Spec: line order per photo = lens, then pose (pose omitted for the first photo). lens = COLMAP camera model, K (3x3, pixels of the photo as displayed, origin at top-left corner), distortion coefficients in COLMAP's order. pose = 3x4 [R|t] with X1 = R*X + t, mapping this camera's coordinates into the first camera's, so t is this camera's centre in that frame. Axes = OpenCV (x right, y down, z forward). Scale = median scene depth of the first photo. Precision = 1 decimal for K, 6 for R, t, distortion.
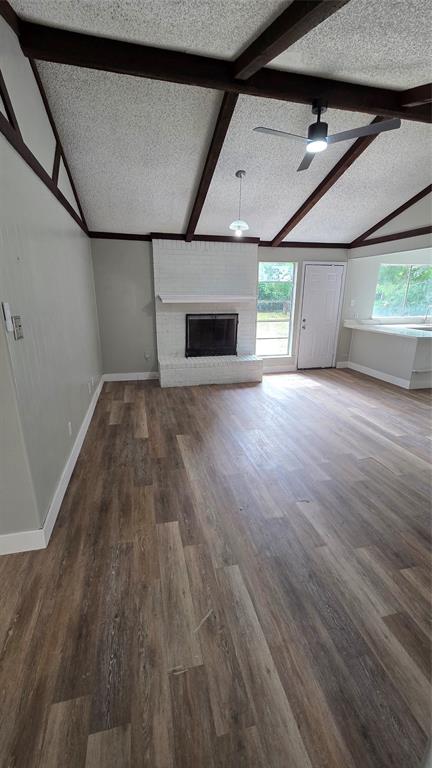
lens RADIAL K [[314.0, 0, 217.1], [0, 314.0, 385.2], [0, 0, 1]] dist [-0.000713, 0.000056]
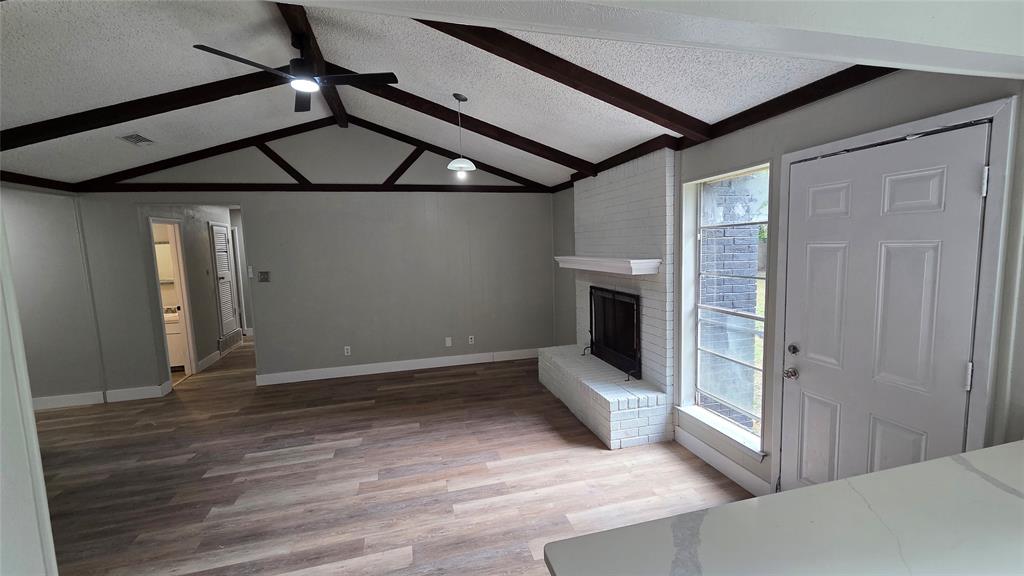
lens RADIAL K [[418.7, 0, 514.5], [0, 418.7, 287.7], [0, 0, 1]] dist [-0.000713, 0.000056]
pose [[0.019936, 0.096393, -0.995144, 0.967642], [-0.258063, 0.962110, 0.088023, -0.341592], [0.965922, 0.255055, 0.044056, 1.083550]]
